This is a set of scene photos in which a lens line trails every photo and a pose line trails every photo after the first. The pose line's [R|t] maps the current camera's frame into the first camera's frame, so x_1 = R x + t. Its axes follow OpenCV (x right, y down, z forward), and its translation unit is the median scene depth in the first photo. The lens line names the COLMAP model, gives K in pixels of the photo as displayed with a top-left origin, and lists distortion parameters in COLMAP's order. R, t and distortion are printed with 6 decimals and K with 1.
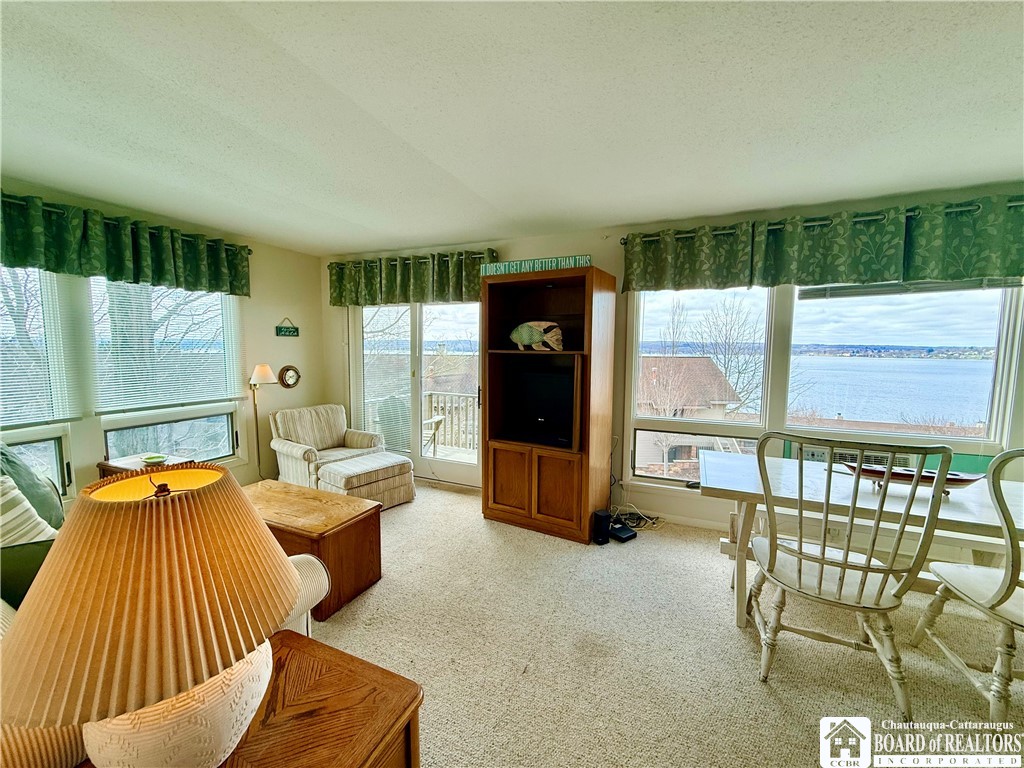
lens RADIAL K [[407.2, 0, 508.4], [0, 407.2, 382.7], [0, 0, 1]] dist [-0.000105, 0.000055]
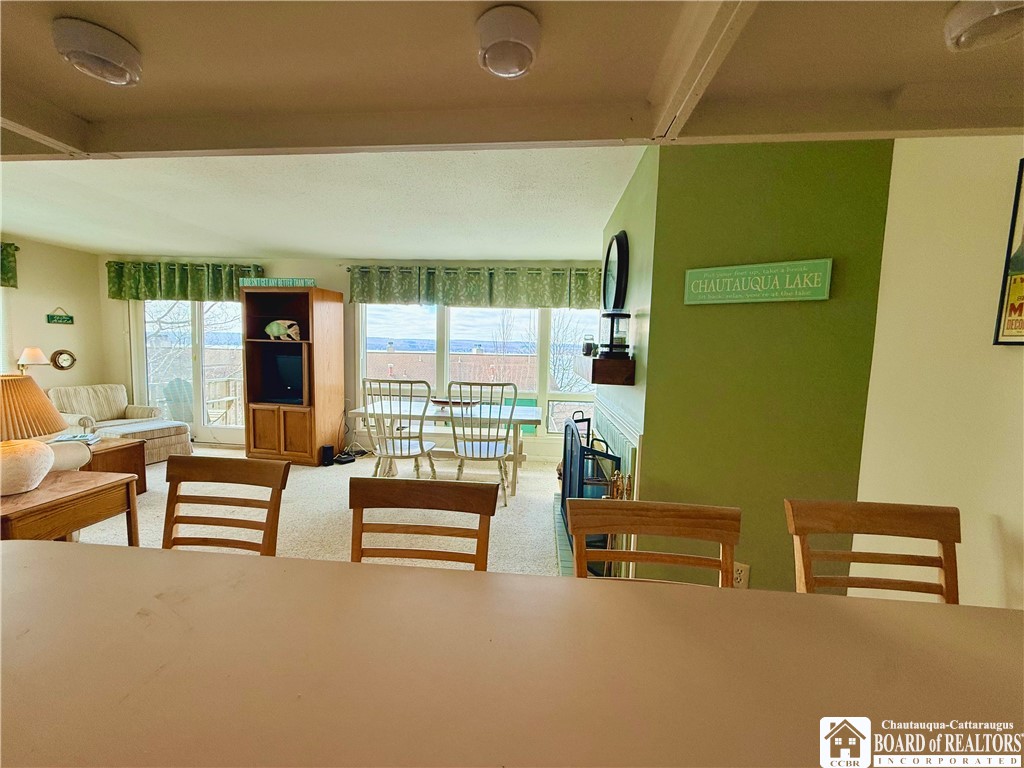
lens RADIAL K [[407.2, 0, 508.5], [0, 407.2, 383.2], [0, 0, 1]] dist [-0.000105, 0.000055]
pose [[0.944565, -0.009392, 0.328191, 0.358708], [0.007789, 0.999950, 0.006197, 0.074470], [-0.328233, -0.003297, 0.944591, -0.658875]]
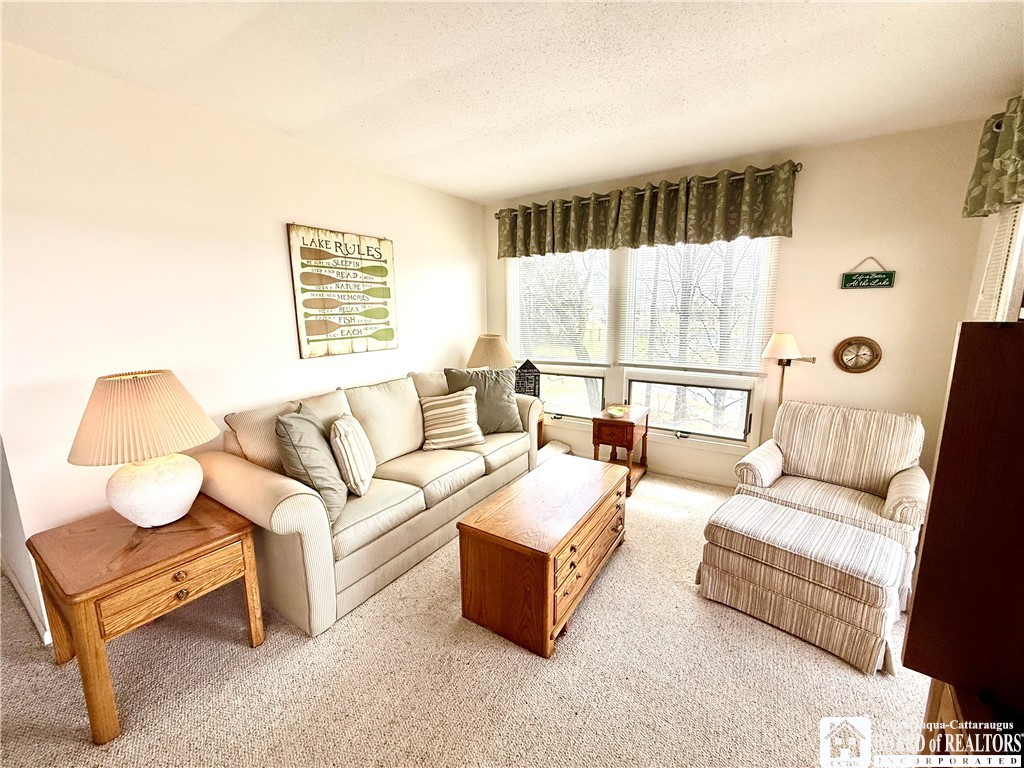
lens RADIAL K [[407.2, 0, 509.5], [0, 407.2, 383.0], [0, 0, 1]] dist [-0.000105, 0.000055]
pose [[-0.168082, 0.173438, -0.970396, 0.220568], [-0.077924, 0.978983, 0.188469, -0.067986], [0.982688, 0.107295, -0.151034, 0.818393]]
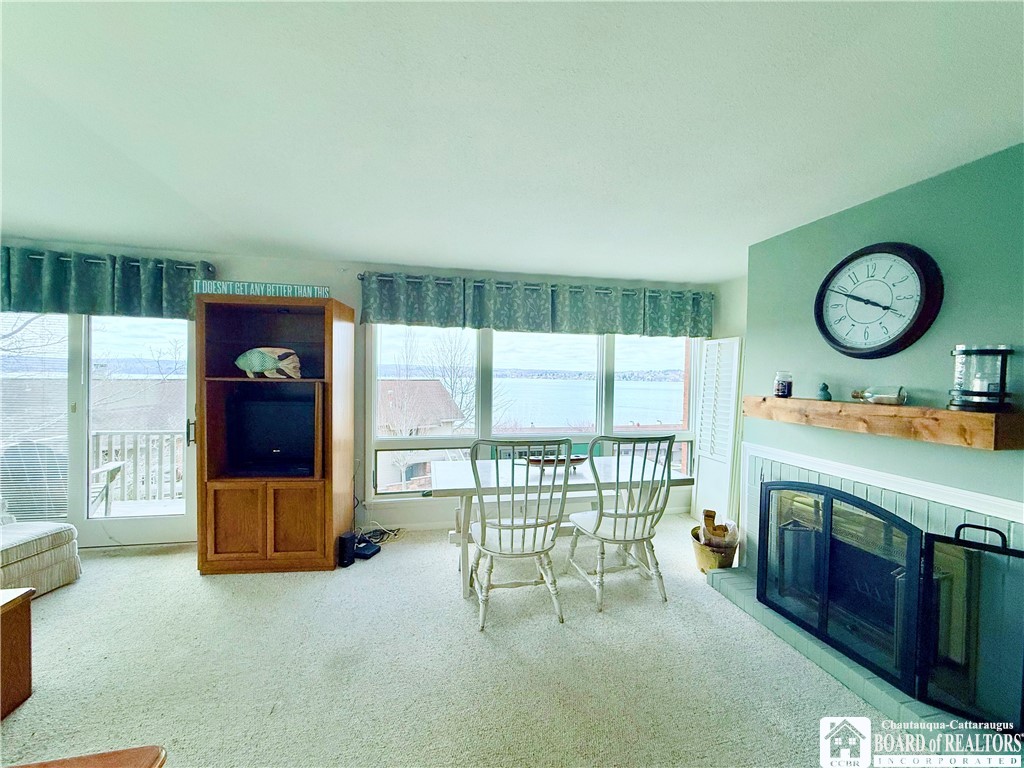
lens RADIAL K [[407.2, 0, 509.1], [0, 407.2, 383.3], [0, 0, 1]] dist [-0.000105, 0.000055]
pose [[0.808847, -0.010797, 0.587920, -0.038262], [0.042419, 0.998298, -0.040026, -0.005438], [-0.586487, 0.057314, 0.807928, -0.093250]]
